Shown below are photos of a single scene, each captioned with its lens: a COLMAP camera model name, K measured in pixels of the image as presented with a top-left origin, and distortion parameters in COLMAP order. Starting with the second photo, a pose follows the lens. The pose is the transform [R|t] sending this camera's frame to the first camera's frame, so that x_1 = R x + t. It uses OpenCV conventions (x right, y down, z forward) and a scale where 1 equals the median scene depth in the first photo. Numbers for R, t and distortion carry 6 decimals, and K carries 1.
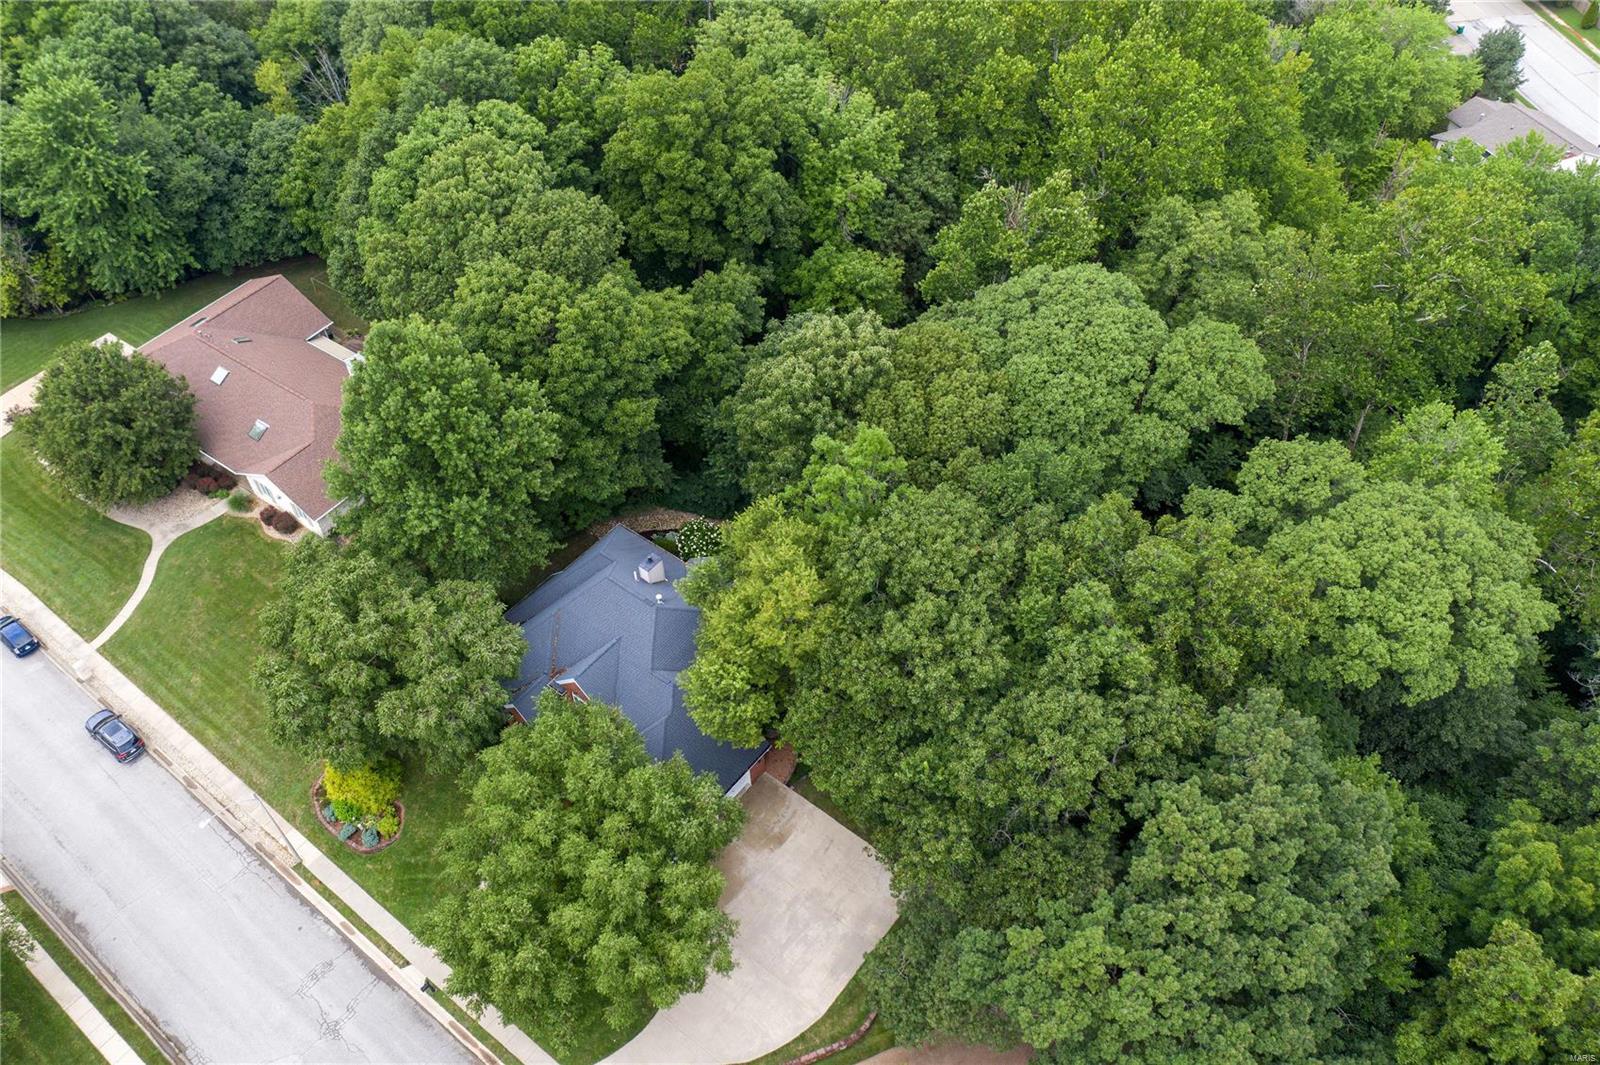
lens RADIAL K [[1298.0, 0, 808.8], [0, 1298.0, 534.5], [0, 0, 1]] dist [-0.014529, 0.006348]
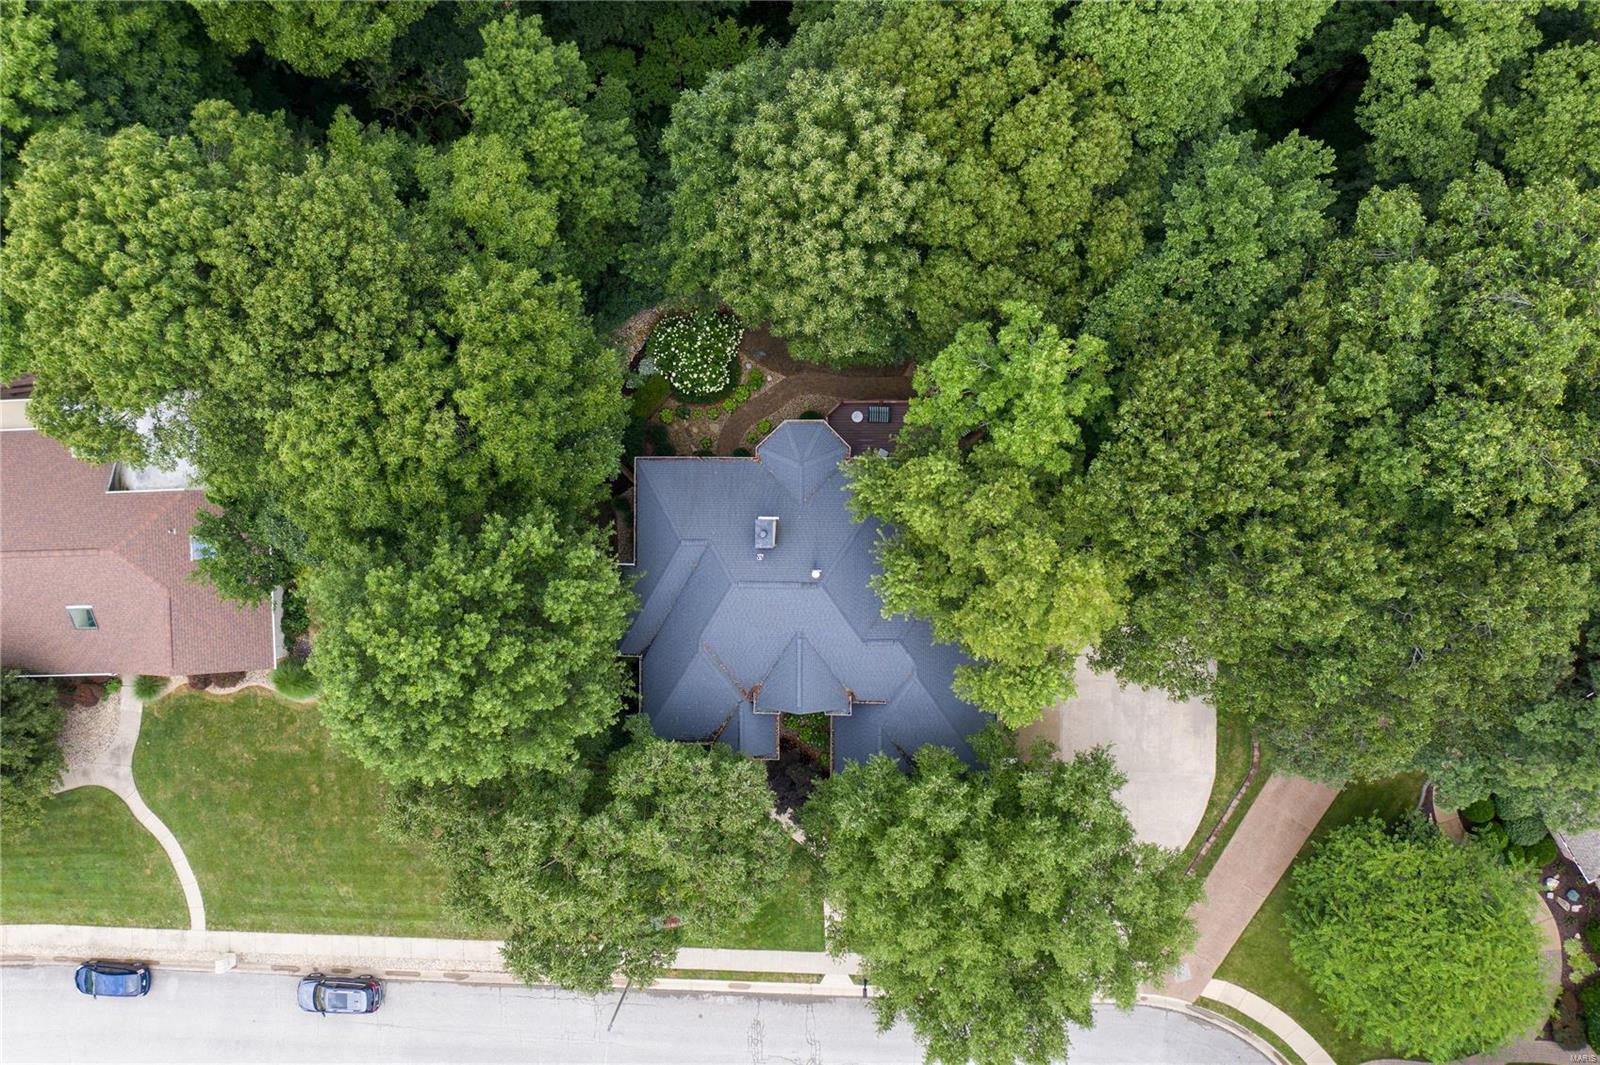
lens RADIAL K [[1298.0, 0, 808.8], [0, 1298.0, 534.5], [0, 0, 1]] dist [-0.014529, 0.006348]
pose [[0.790178, -0.611140, -0.046116, -0.067818], [0.482655, 0.574147, 0.661361, -0.469067], [-0.377707, -0.544851, 0.748649, 0.433262]]
